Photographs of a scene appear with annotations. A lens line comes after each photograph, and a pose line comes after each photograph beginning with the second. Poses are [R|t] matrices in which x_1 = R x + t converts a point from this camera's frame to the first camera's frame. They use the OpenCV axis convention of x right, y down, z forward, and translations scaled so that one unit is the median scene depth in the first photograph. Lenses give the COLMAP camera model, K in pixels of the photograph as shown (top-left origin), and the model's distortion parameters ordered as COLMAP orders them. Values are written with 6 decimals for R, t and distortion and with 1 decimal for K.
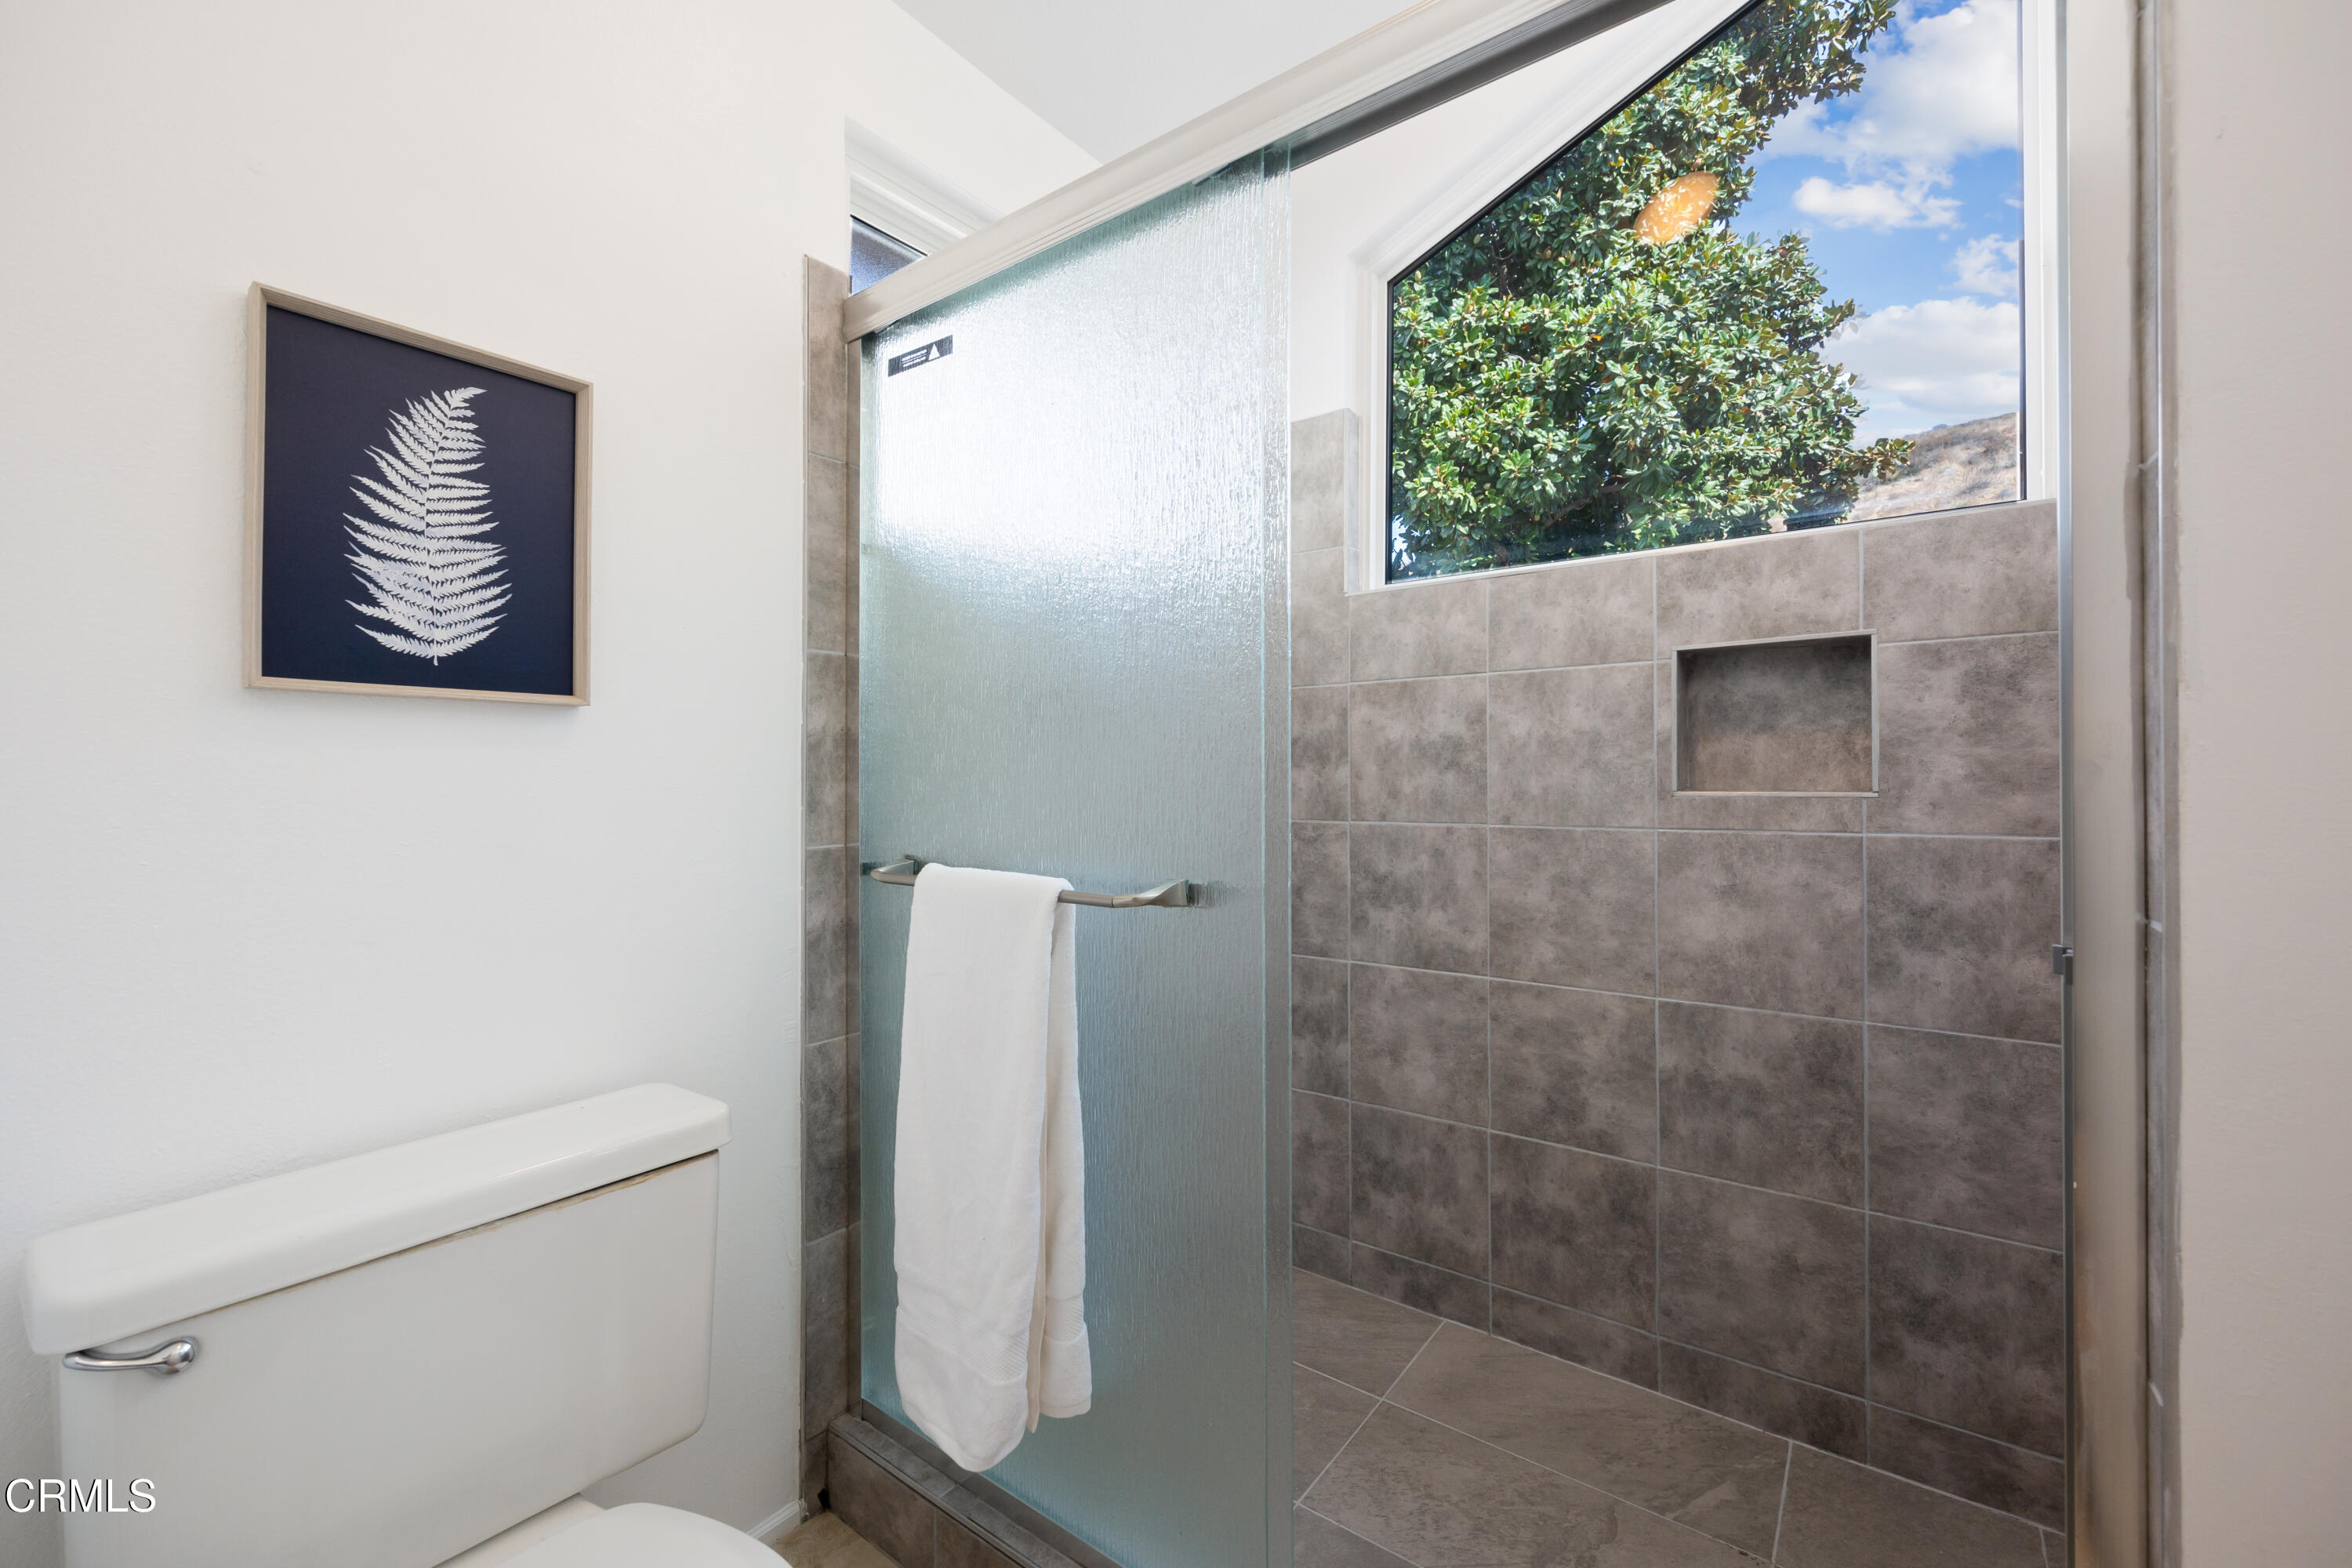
lens RADIAL K [[939.5, 0, 1176.0], [0, 939.5, 784.0], [0, 0, 1]] dist [-0.000572, 0.000084]
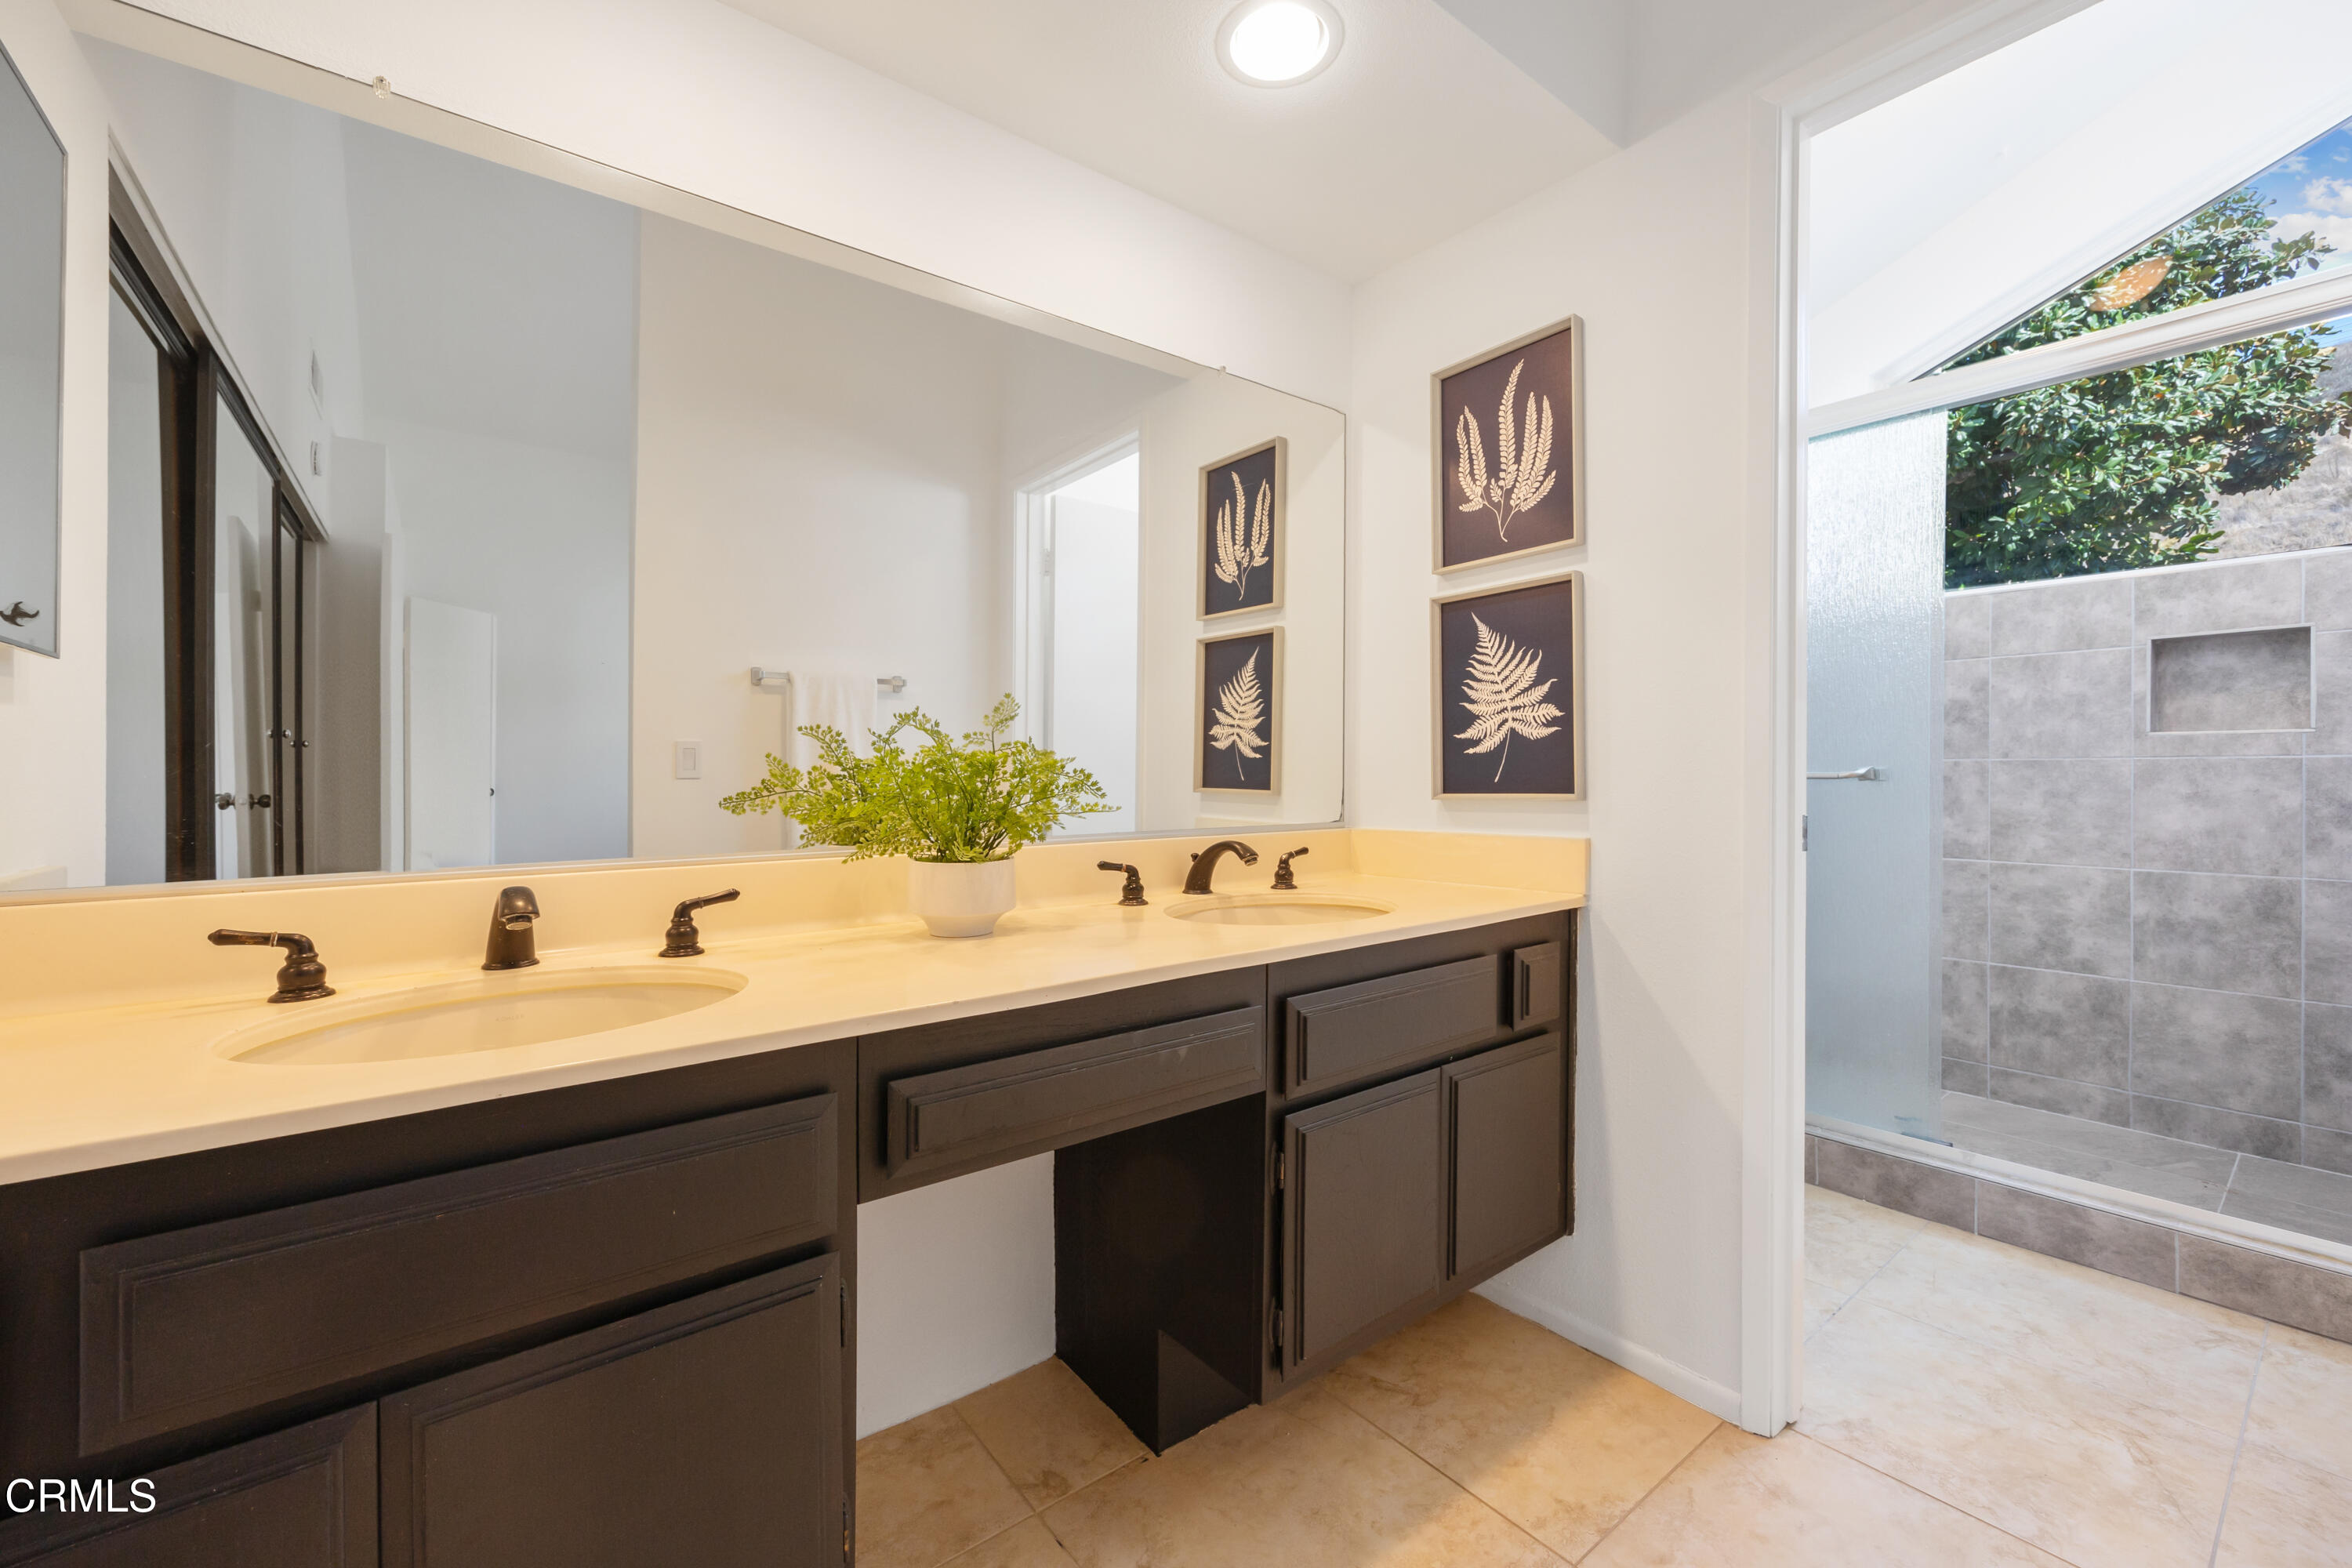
lens RADIAL K [[954.3, 0, 1179.3], [0, 954.3, 783.5], [0, 0, 1]] dist [0.000485, -0.000490]
pose [[0.969778, 0.012255, -0.243680, -0.604163], [-0.012964, 0.999915, -0.001304, 0.111819], [0.243643, 0.004424, 0.969855, -0.866887]]
